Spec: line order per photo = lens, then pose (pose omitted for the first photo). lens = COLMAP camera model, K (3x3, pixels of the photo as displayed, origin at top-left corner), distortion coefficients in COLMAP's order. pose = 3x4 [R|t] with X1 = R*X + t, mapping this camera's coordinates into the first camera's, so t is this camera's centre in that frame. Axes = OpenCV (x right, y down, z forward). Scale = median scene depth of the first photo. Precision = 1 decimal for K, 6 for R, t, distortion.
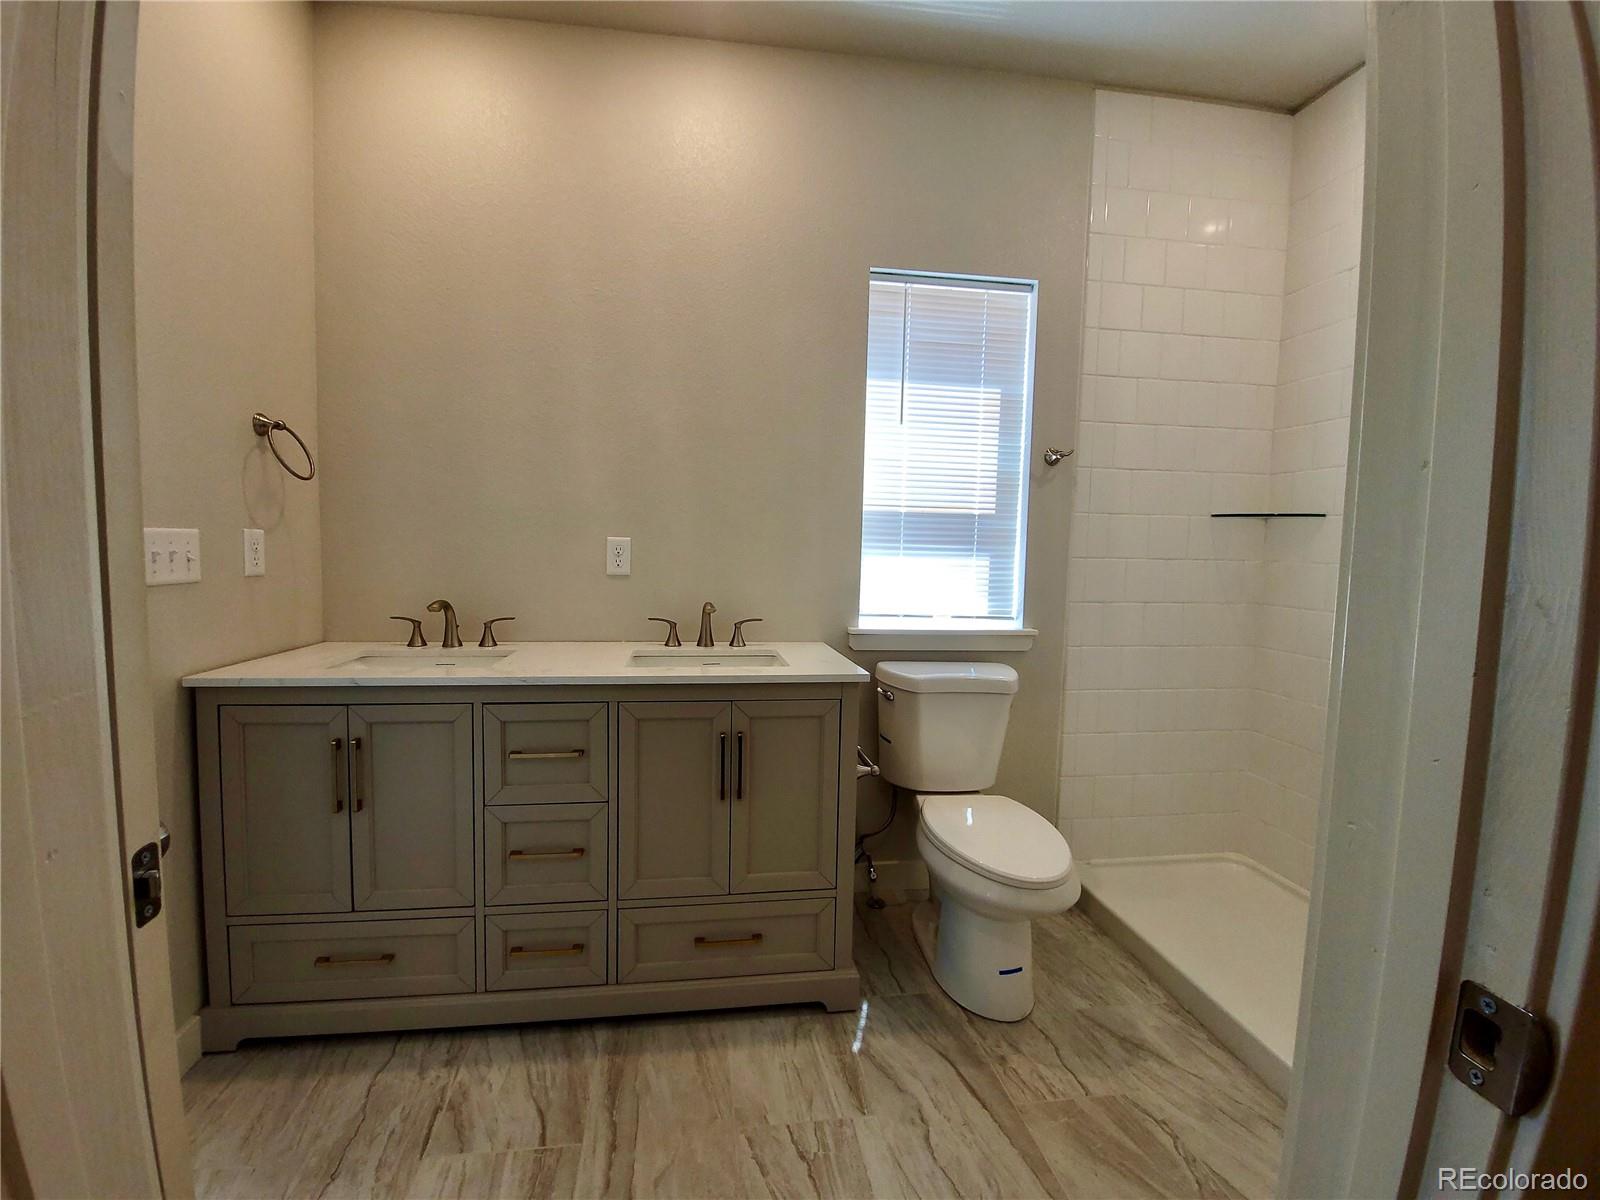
lens RADIAL K [[635.5, 0, 735.9], [0, 635.5, 587.4], [0, 0, 1]] dist [-0.007642, -0.001319]
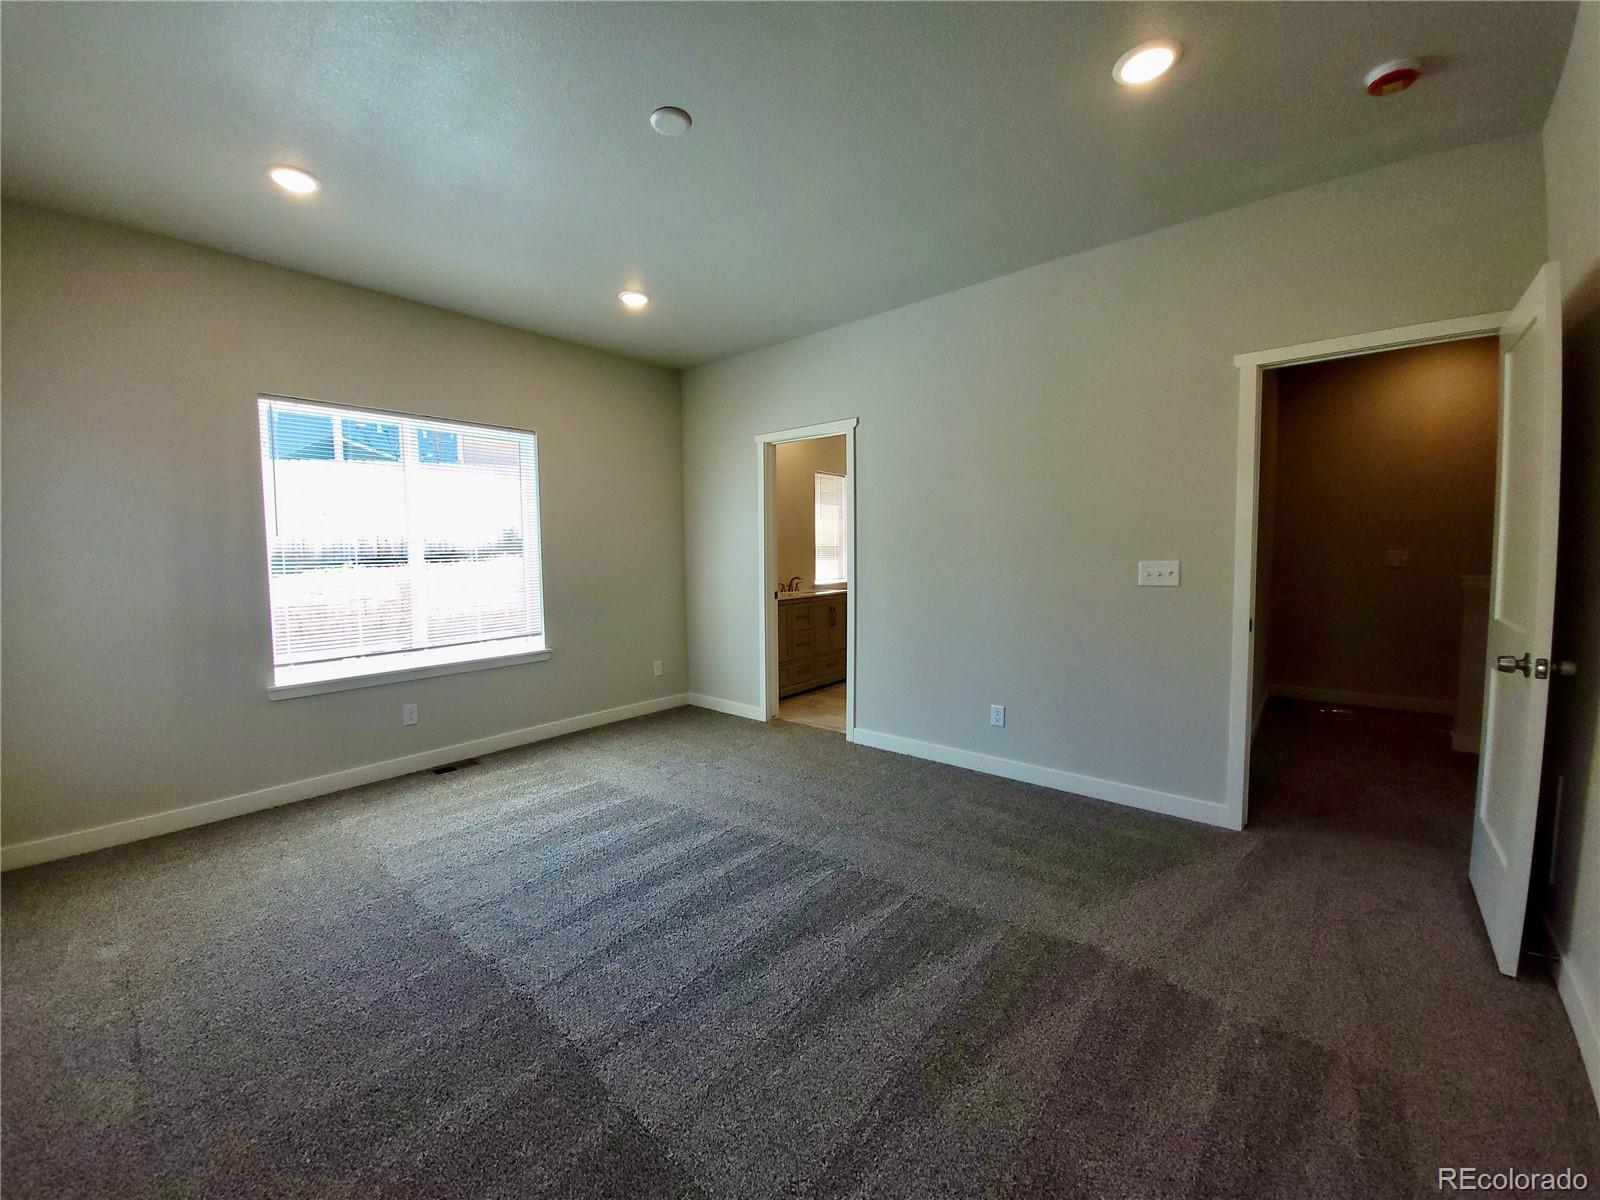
lens RADIAL K [[635.5, 0, 787.0], [0, 635.5, 593.0], [0, 0, 1]] dist [-0.007642, -0.001319]
pose [[0.735872, -0.073565, 0.673113, -2.709989], [0.072332, 0.996933, 0.029880, 0.004869], [-0.673246, 0.026699, 0.738936, -1.604150]]
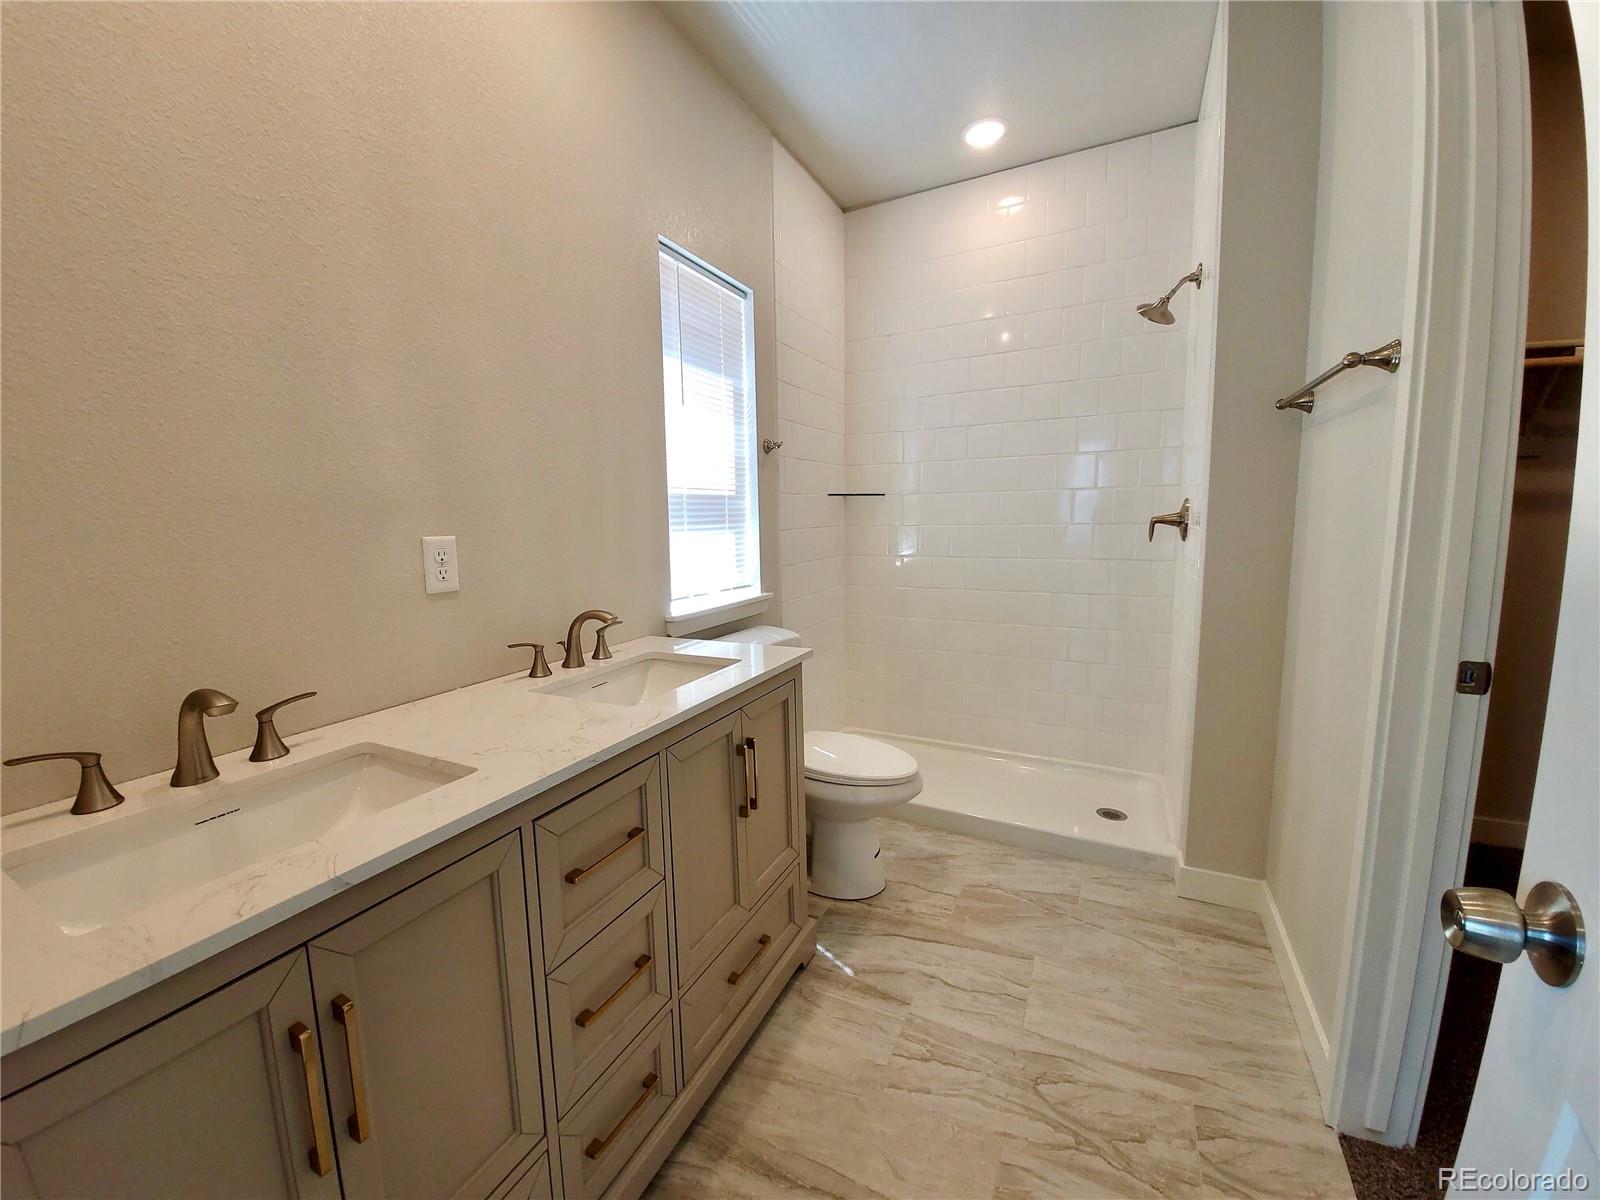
lens RADIAL K [[635.5, 0, 793.1], [0, 635.5, 590.5], [0, 0, 1]] dist [-0.007642, -0.001319]
pose [[0.563820, -0.130549, 0.815514, -0.674123], [0.087145, 0.991320, 0.098443, -0.071968], [-0.821287, 0.015564, 0.570303, 0.403335]]
